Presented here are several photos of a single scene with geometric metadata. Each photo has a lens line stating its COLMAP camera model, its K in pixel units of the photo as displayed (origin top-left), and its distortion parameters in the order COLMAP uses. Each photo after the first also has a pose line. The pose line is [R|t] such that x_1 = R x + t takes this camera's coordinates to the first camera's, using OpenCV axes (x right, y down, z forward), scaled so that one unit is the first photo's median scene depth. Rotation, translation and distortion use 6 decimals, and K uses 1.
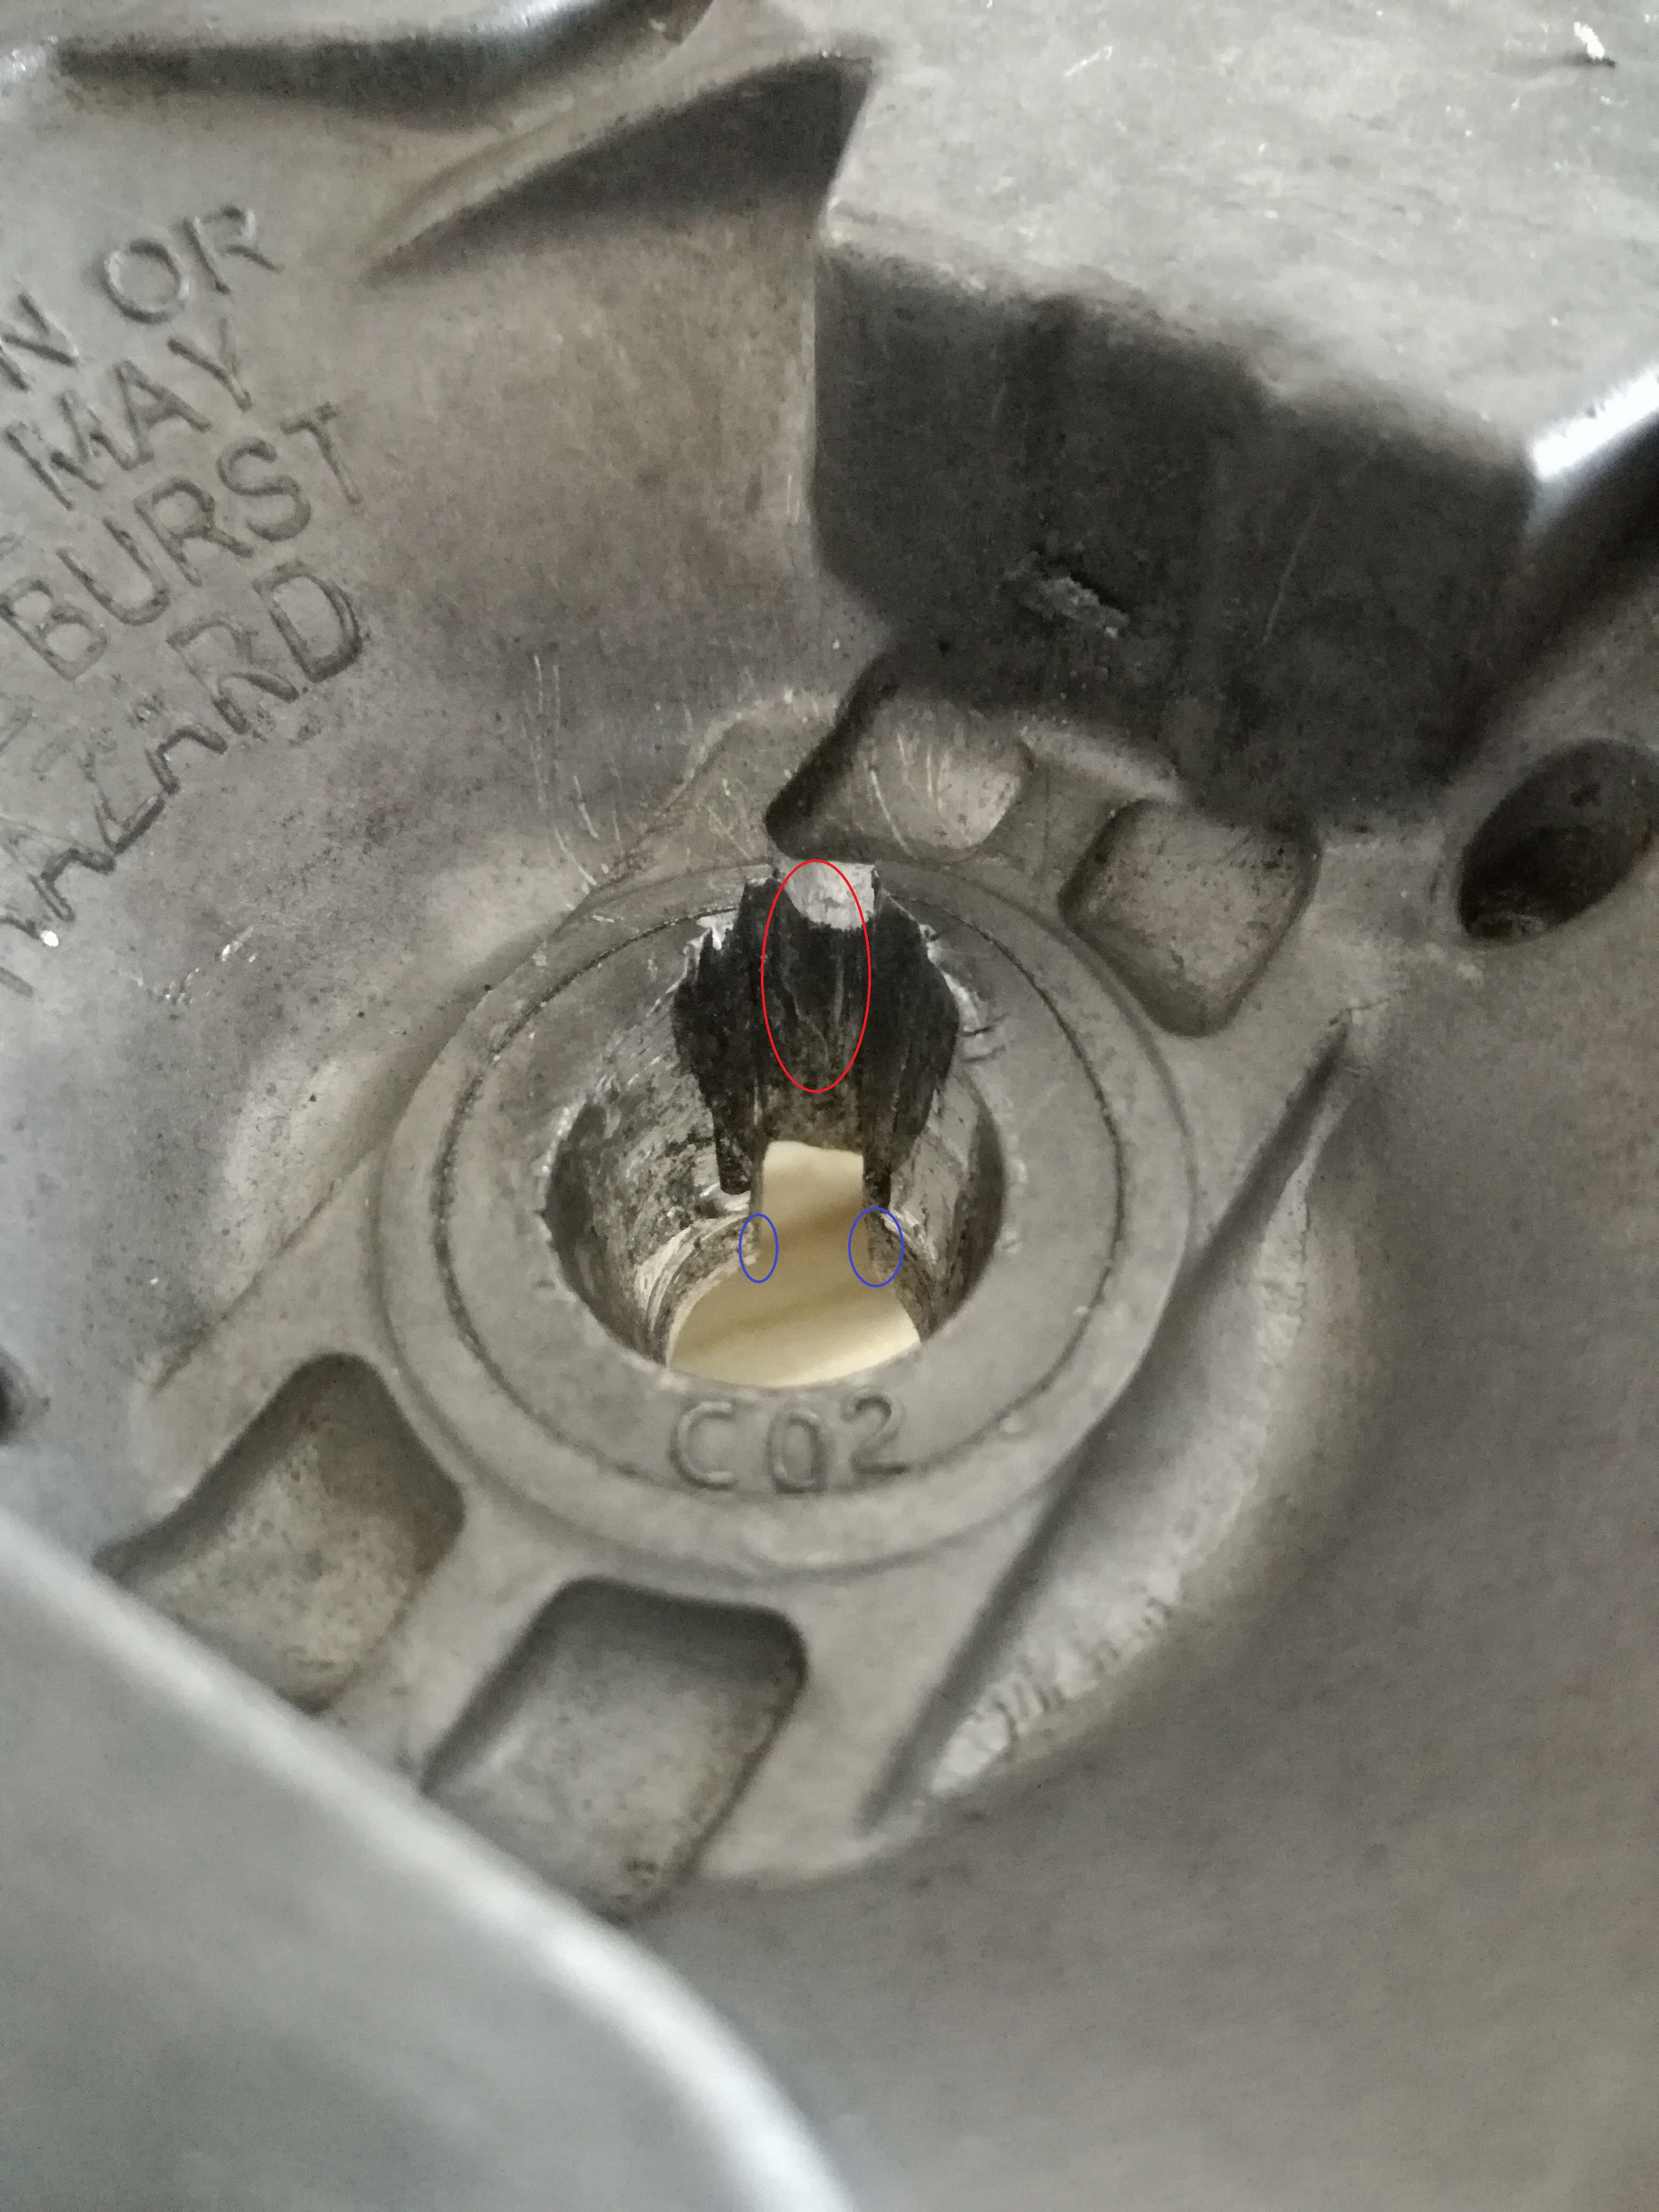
lens RADIAL K [[1973.4, 0, 828.8], [0, 1973.4, 1095.5], [0, 0, 1]] dist [-0.062796, -0.015397]
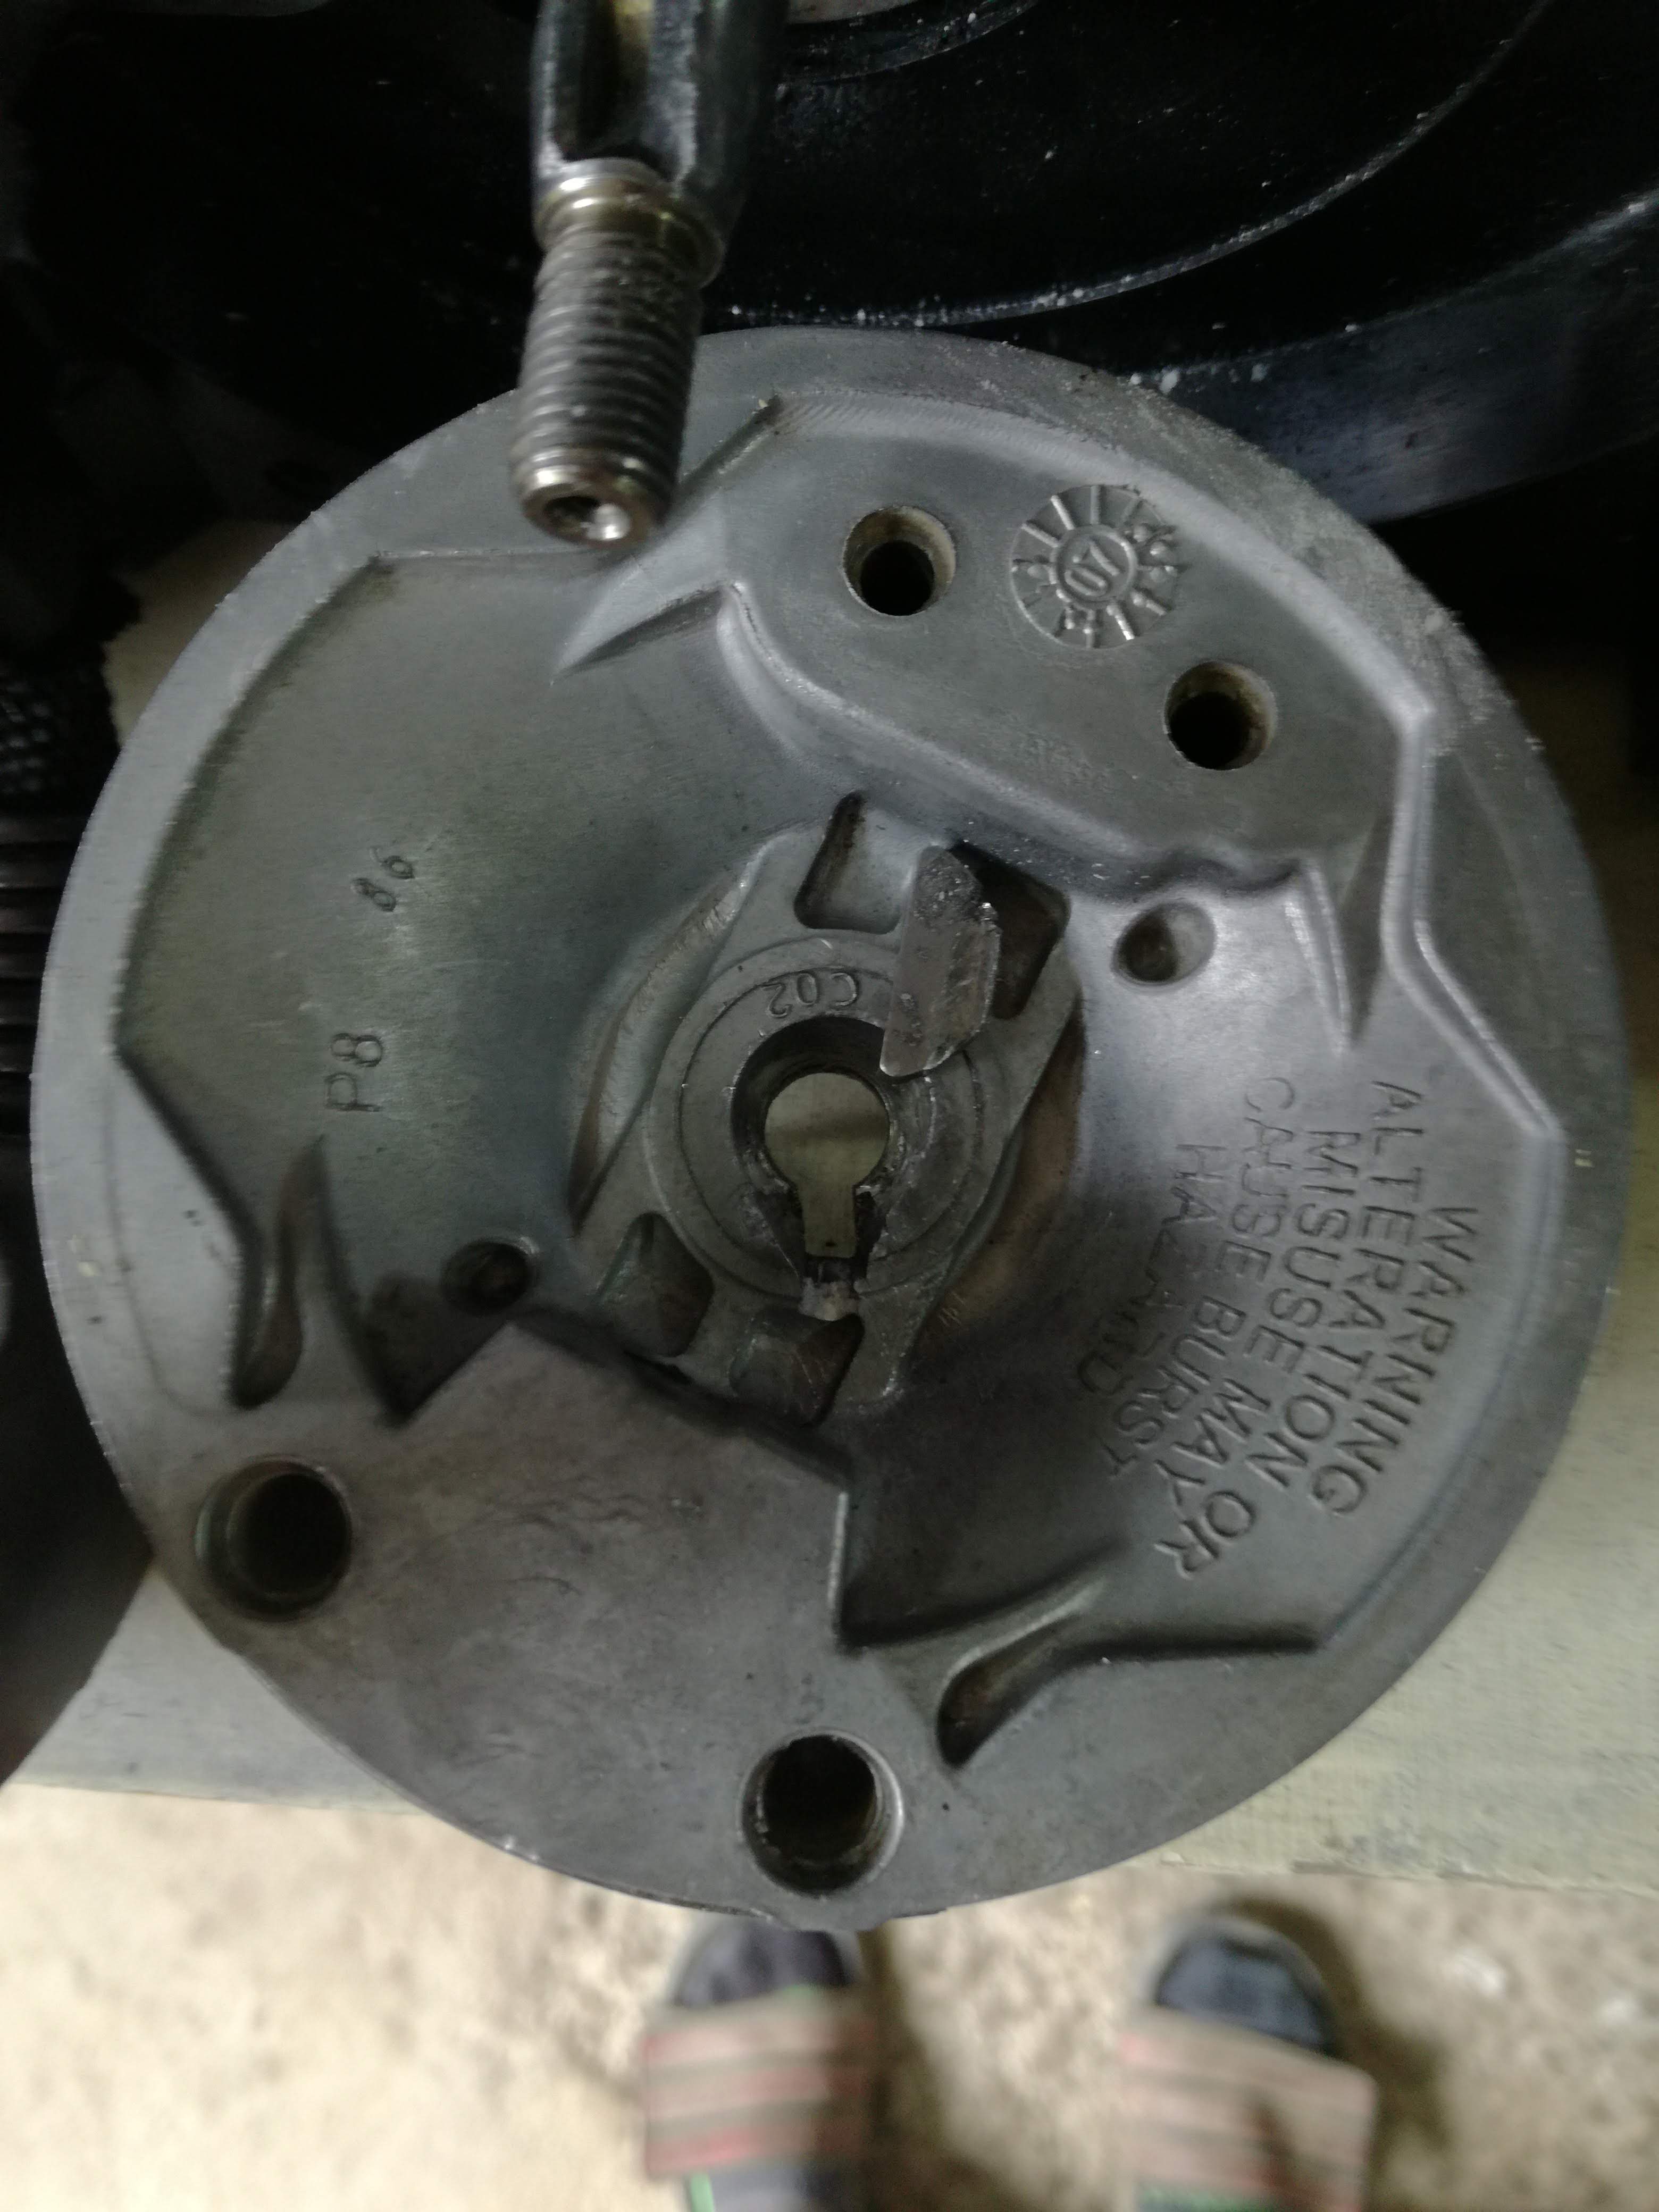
lens RADIAL K [[1954.8, 0, 788.0], [0, 1954.8, 1115.5], [0, 0, 1]] dist [0.009283, -0.033564]
pose [[-0.993942, 0.107951, 0.020624, -0.021839], [-0.071895, -0.780583, 0.620903, -1.292918], [0.083126, 0.615659, 0.783616, -0.739382]]
